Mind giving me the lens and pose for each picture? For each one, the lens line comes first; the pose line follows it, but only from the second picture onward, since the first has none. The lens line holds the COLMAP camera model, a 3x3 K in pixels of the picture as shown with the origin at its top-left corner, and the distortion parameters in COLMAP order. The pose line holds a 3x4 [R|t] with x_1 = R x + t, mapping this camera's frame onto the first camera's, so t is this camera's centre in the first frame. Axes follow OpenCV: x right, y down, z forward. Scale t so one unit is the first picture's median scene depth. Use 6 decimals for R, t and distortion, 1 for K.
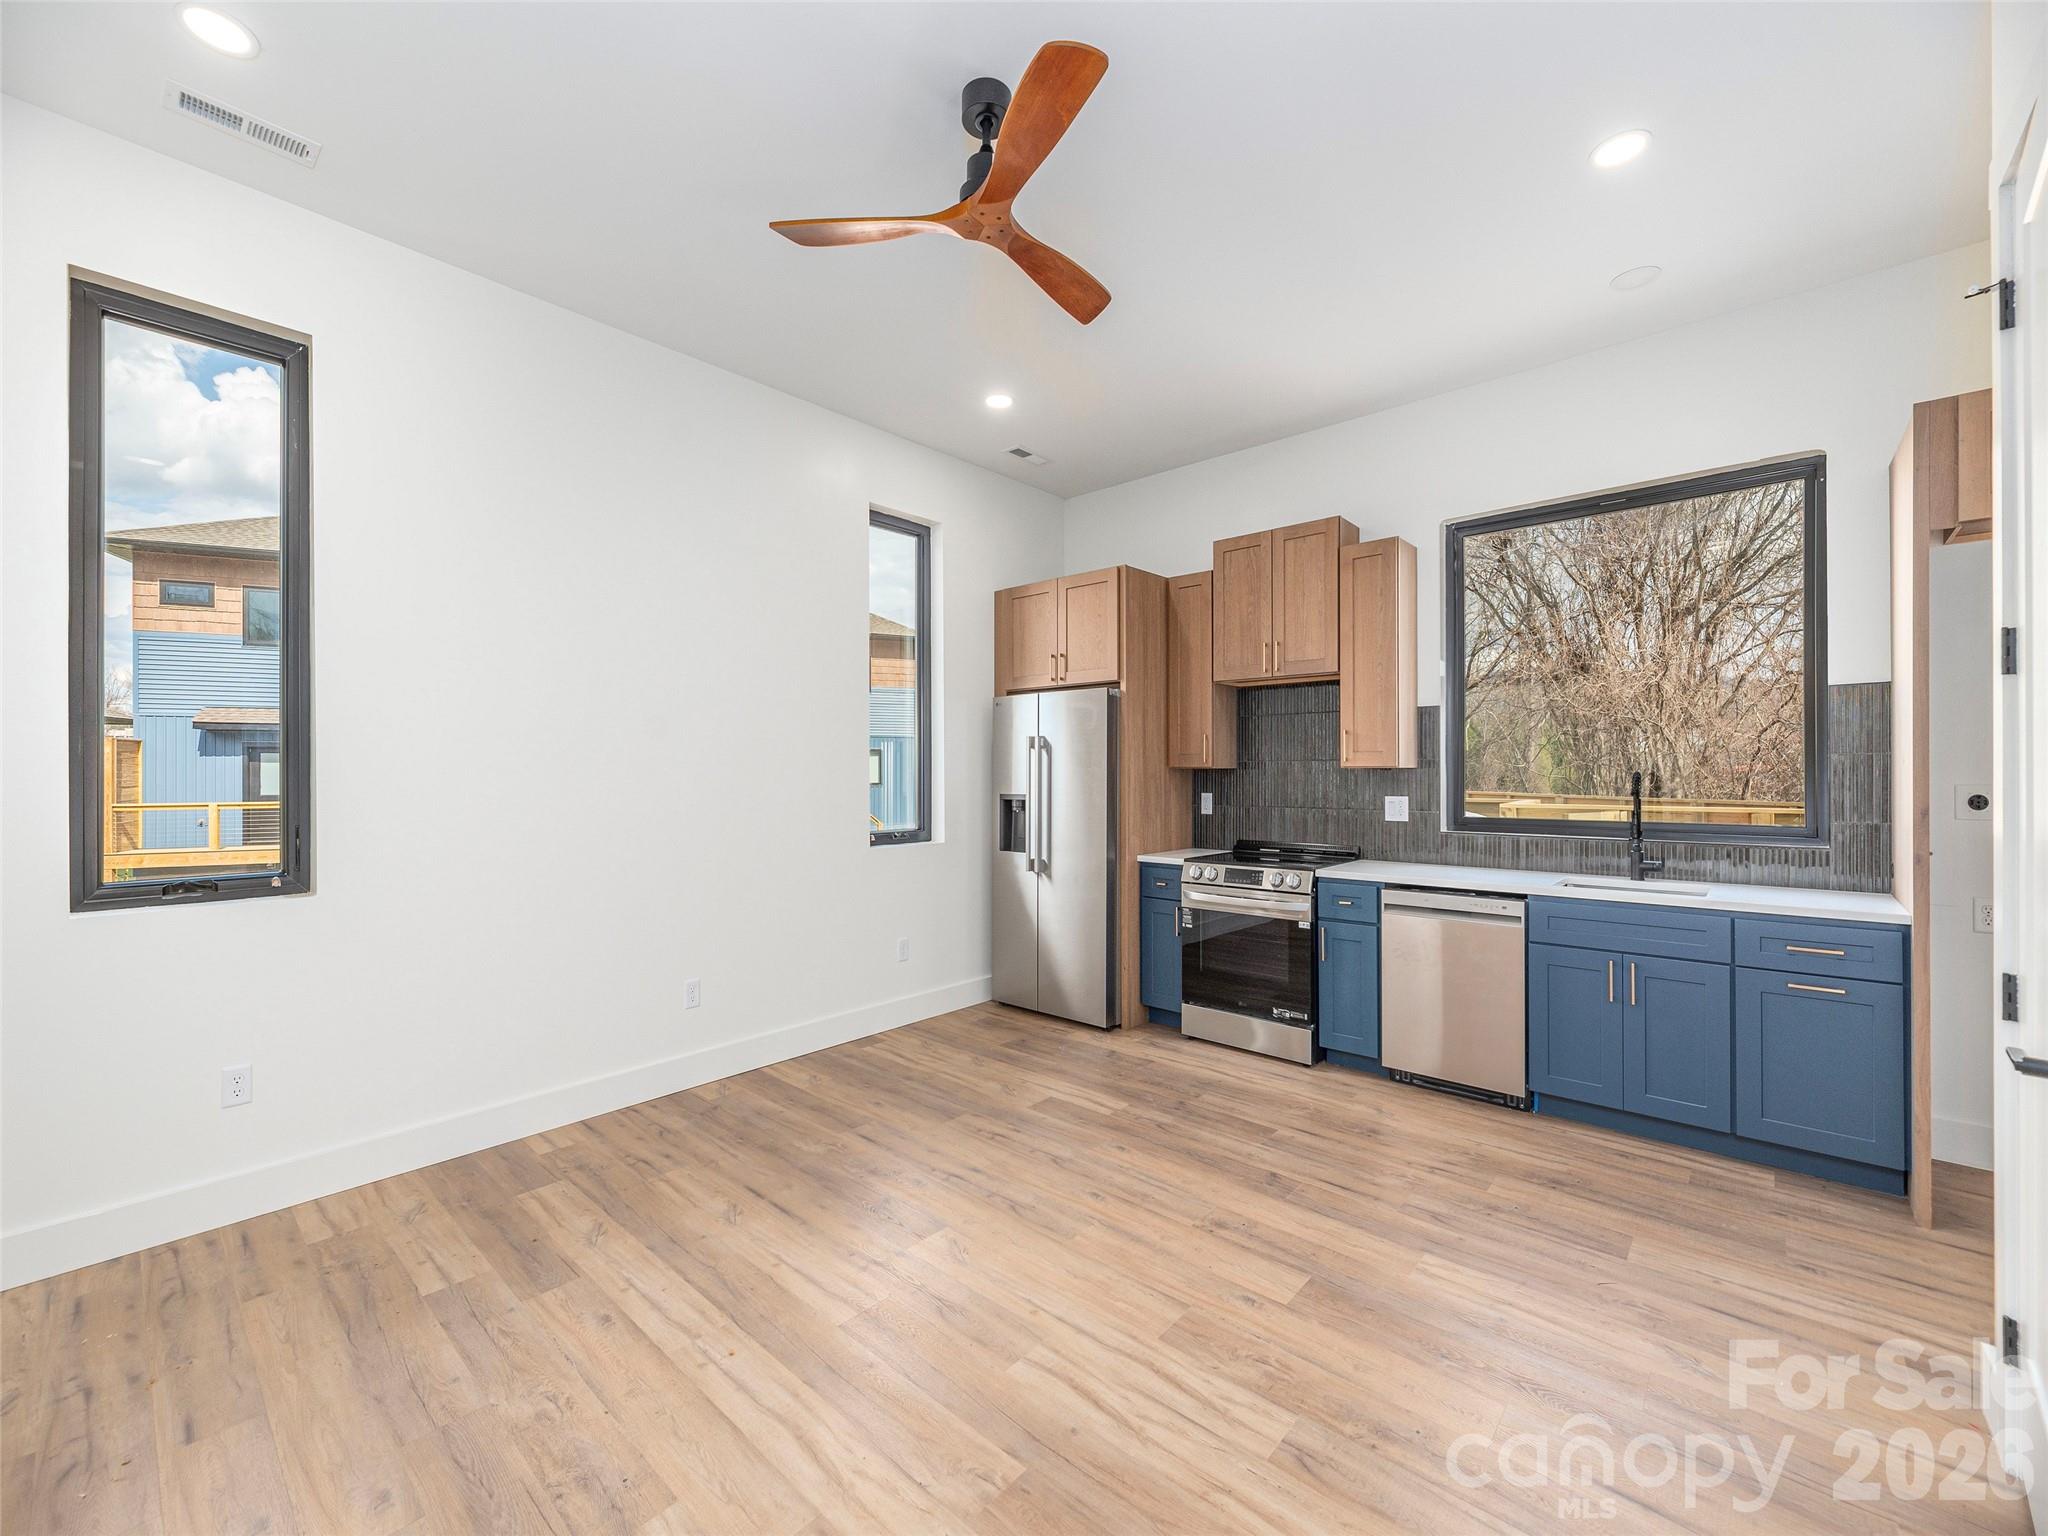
lens RADIAL K [[834.2, 0, 1020.9], [0, 834.2, 767.2], [0, 0, 1]] dist [-0.001452, -0.000111]
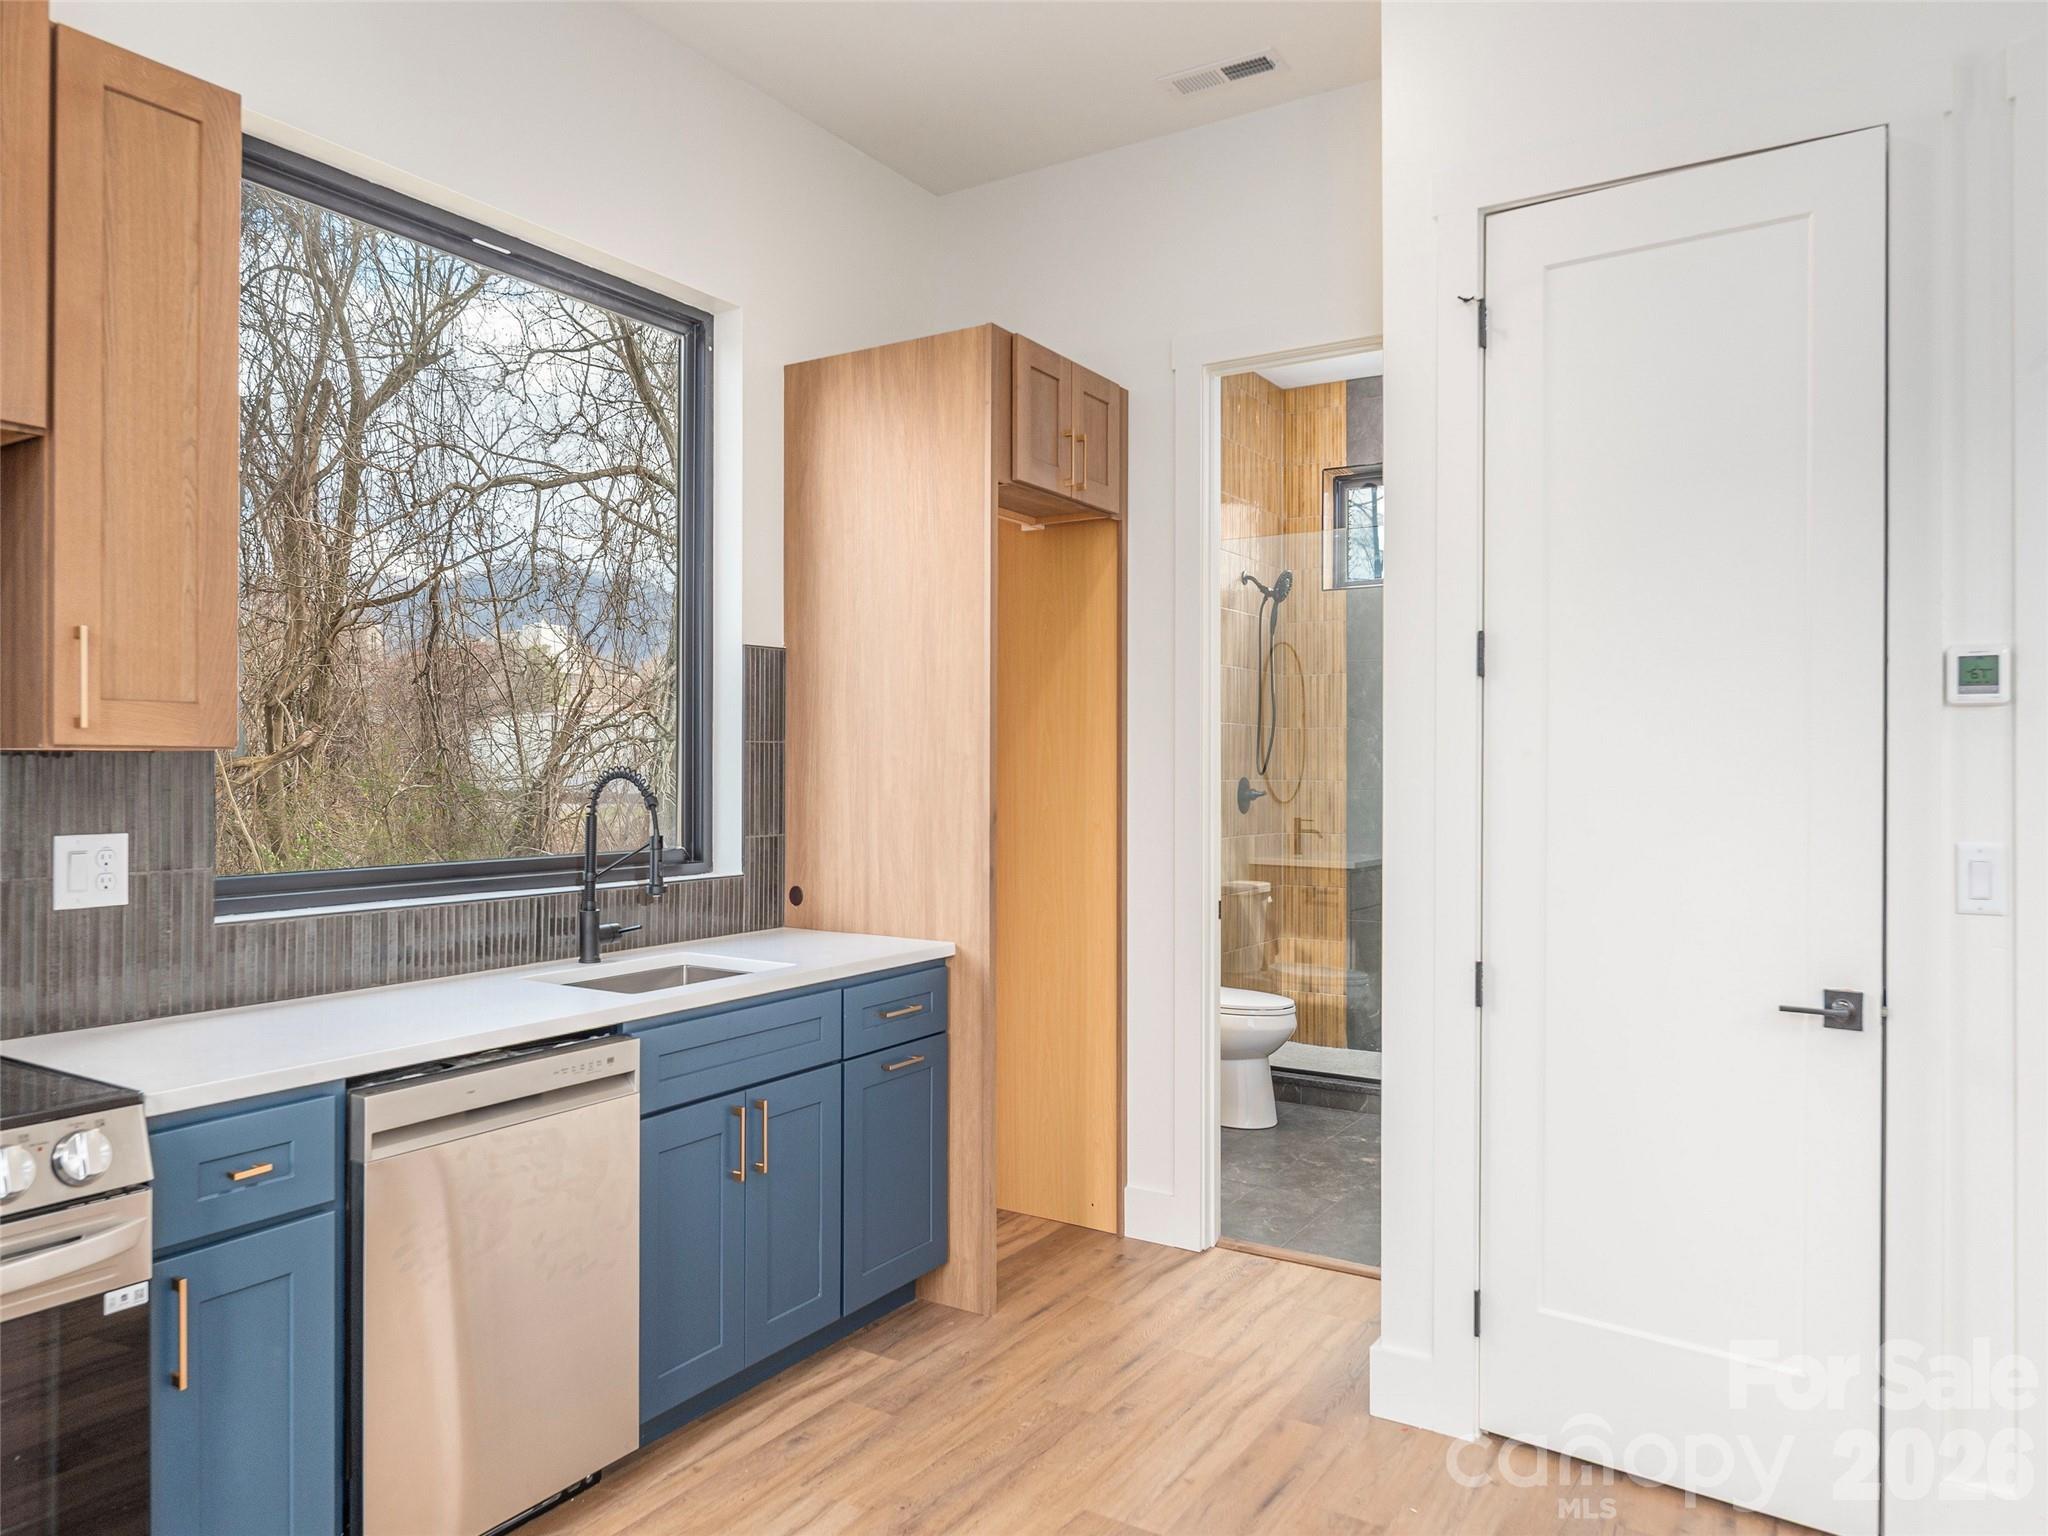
lens RADIAL K [[1365.3, 0, 1020.3], [0, 1365.3, 754.8], [0, 0, 1]] dist [-0.000131, 0.001486]
pose [[-0.160407, 0.009161, 0.987008, -0.163745], [-0.007417, 0.999918, -0.010486, 0.005349], [-0.987023, -0.009003, -0.160326, 0.729486]]
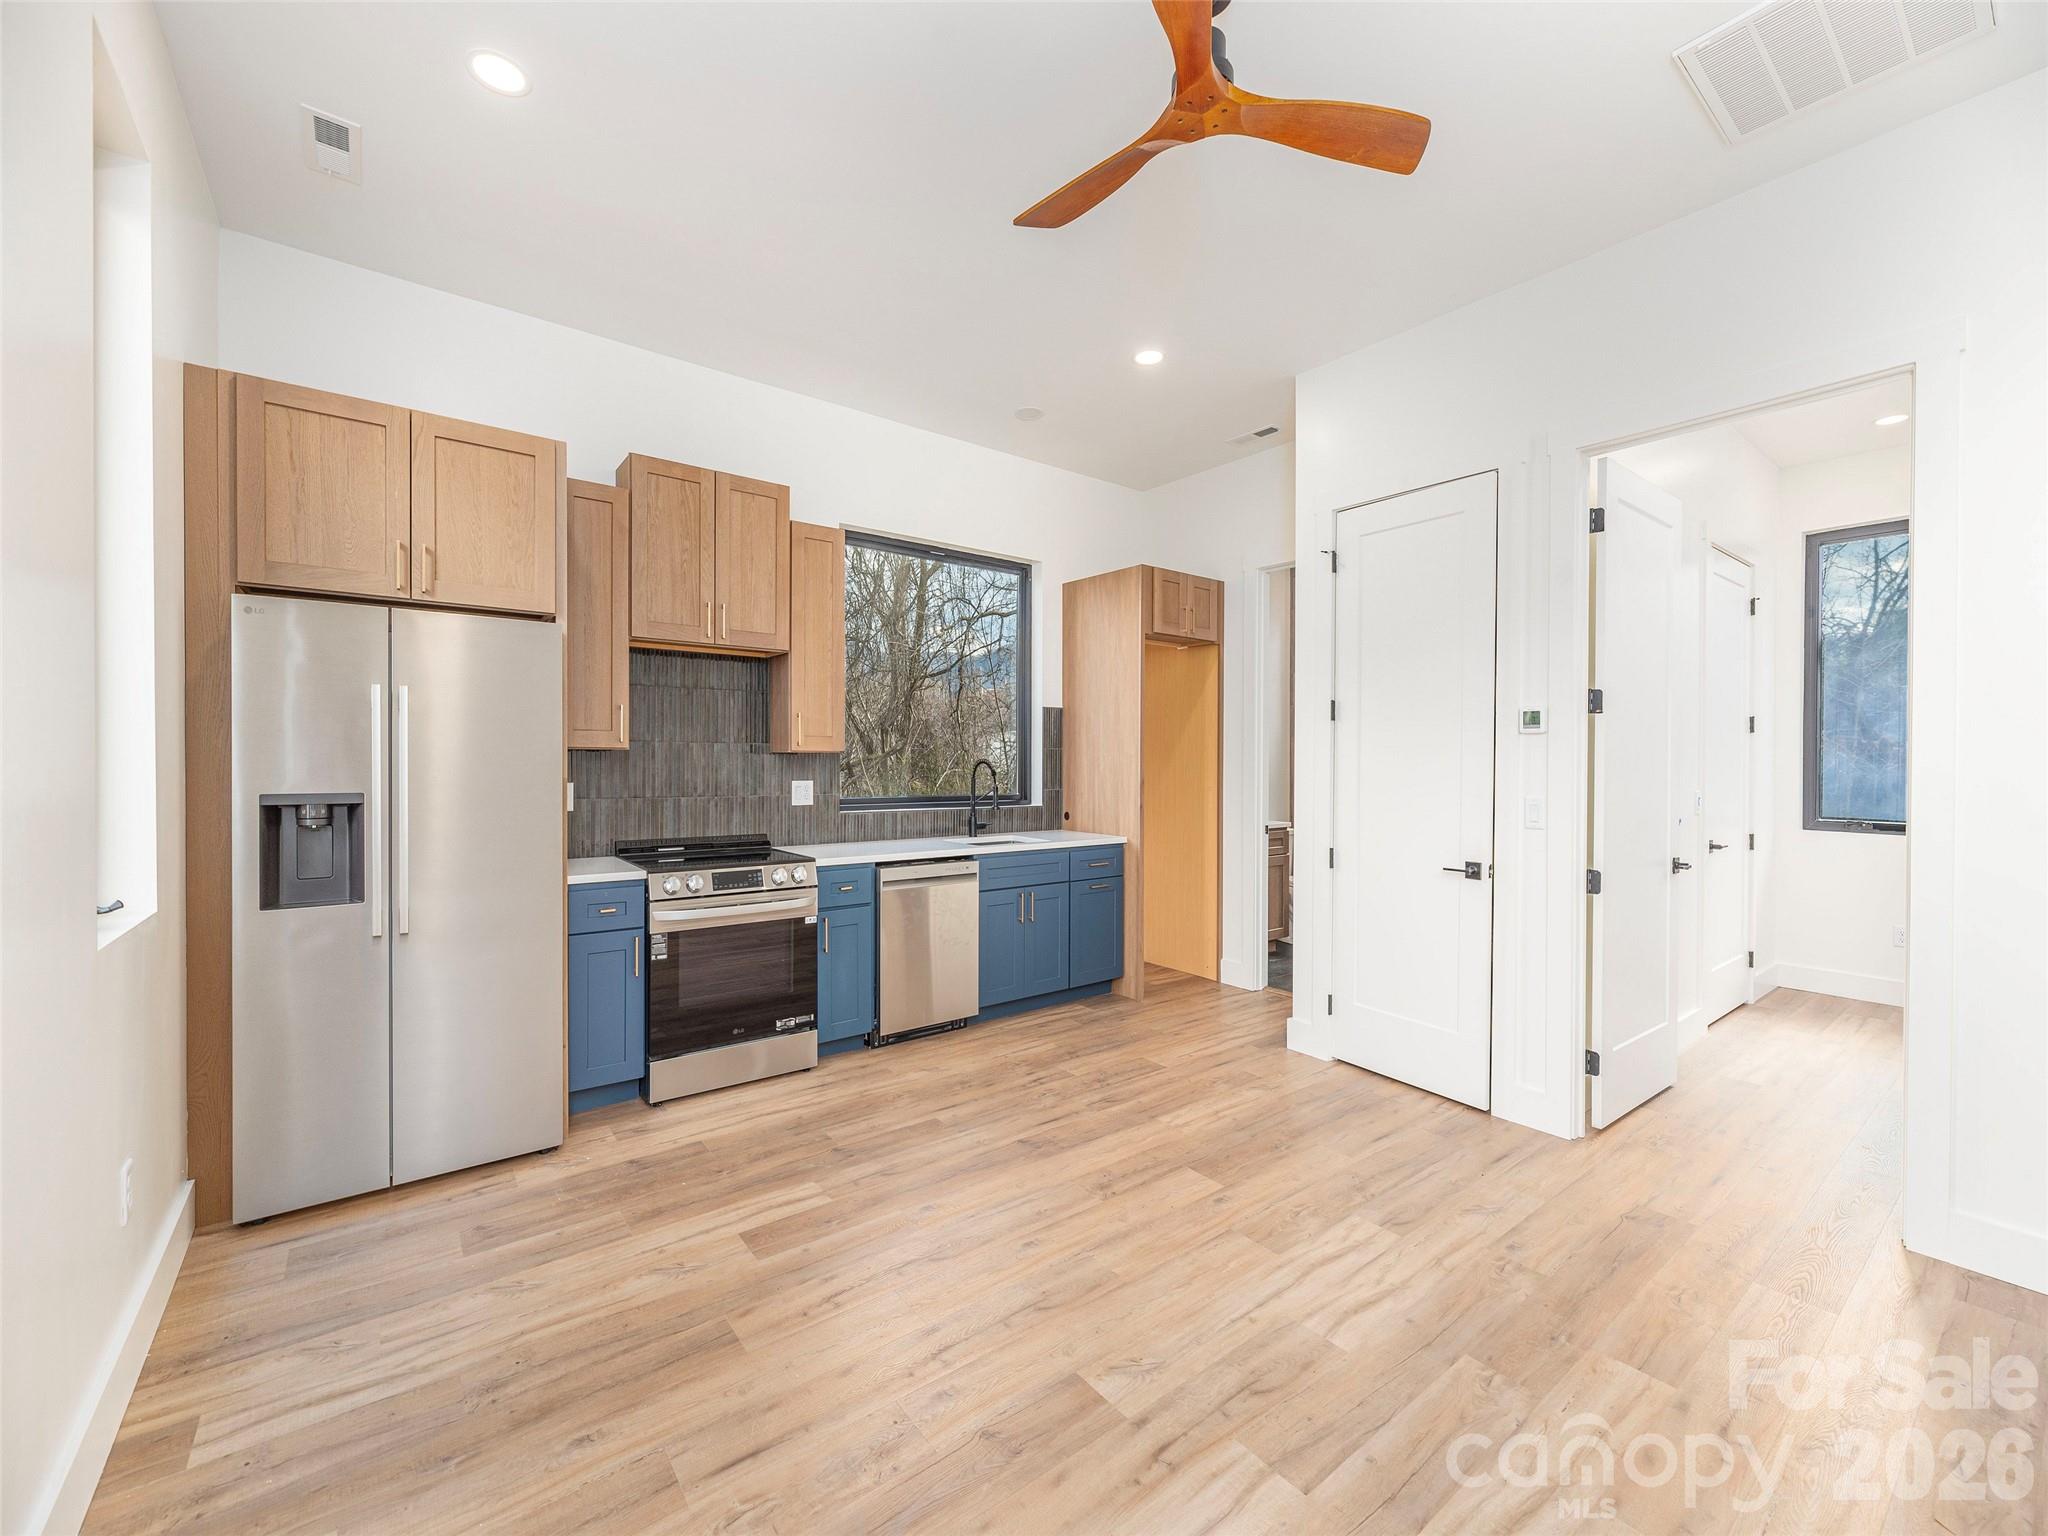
lens RADIAL K [[834.2, 0, 1020.9], [0, 834.2, 767.2], [0, 0, 1]] dist [-0.001452, -0.000111]
pose [[0.185425, -0.006214, 0.982639, -0.502048], [-0.013654, 0.999867, 0.008899, 0.006228], [-0.982564, -0.015067, 0.185315, 0.564214]]
